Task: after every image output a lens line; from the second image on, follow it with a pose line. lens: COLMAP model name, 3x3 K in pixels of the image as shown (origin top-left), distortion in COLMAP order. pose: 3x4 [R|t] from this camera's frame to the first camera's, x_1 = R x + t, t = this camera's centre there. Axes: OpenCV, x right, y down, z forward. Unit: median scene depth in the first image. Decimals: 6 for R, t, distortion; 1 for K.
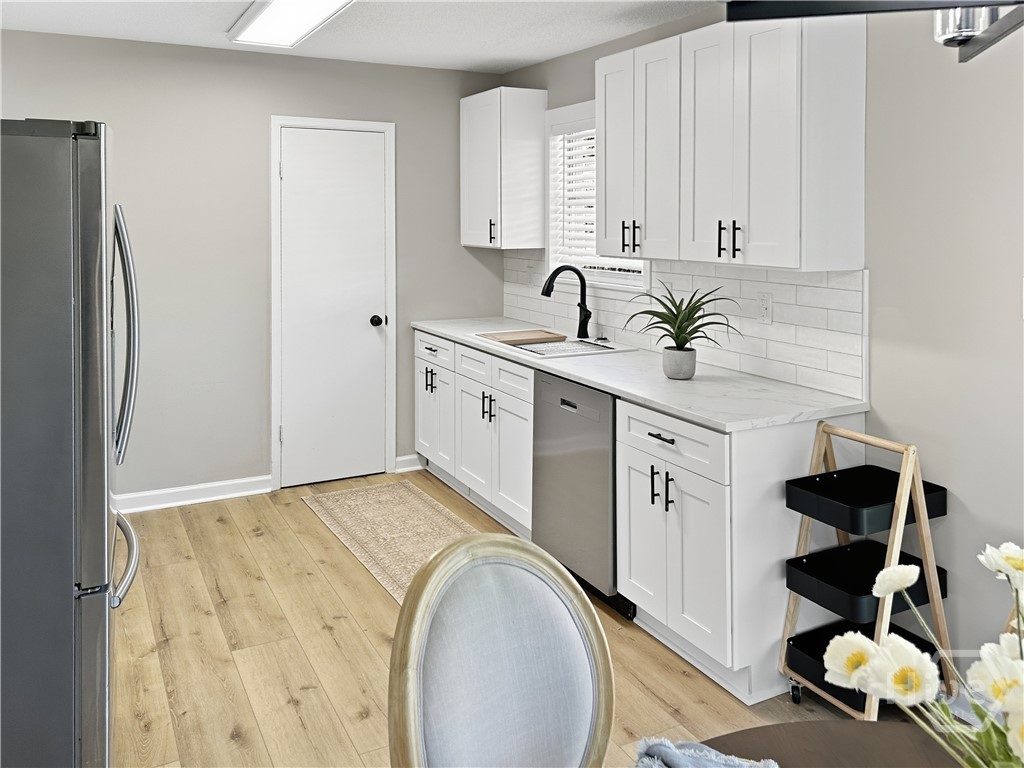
lens RADIAL K [[835.1, 0, 508.6], [0, 835.1, 222.6], [0, 0, 1]] dist [0.047407, -0.048074]
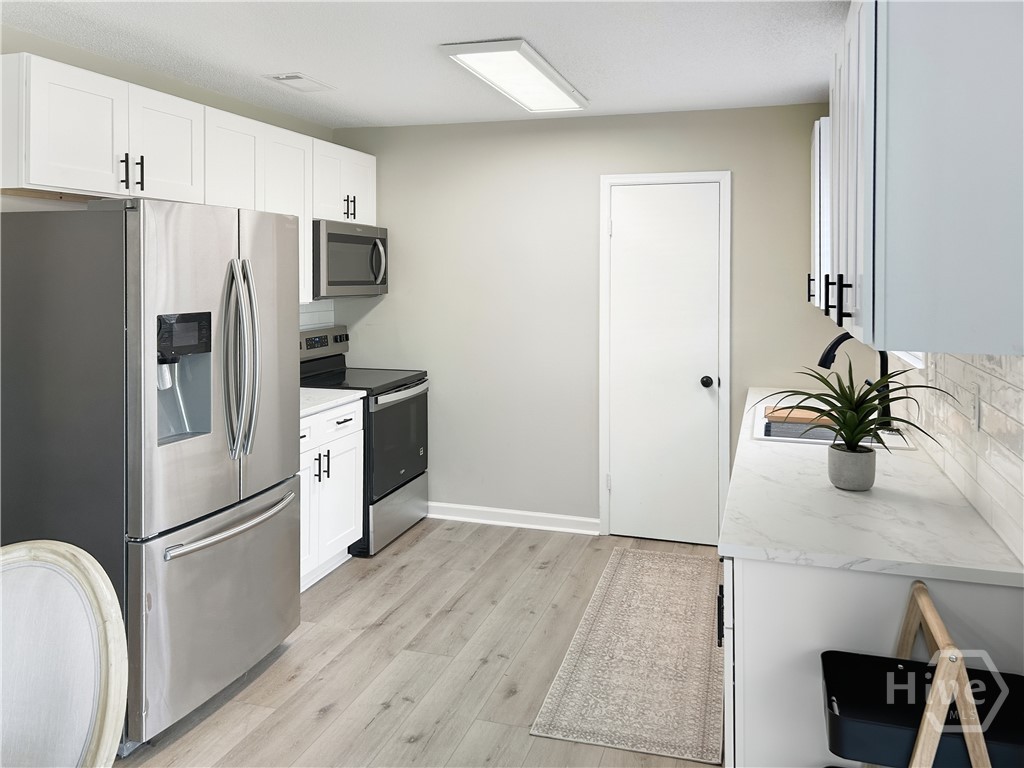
lens RADIAL K [[819.9, 0, 503.7], [0, 819.9, 265.6], [0, 0, 1]] dist [0.002028, -0.003908]
pose [[0.708610, -0.007173, -0.705564, 0.456034], [-0.006847, 0.999831, -0.017040, 0.004661], [0.705567, 0.016906, 0.708441, 0.245999]]
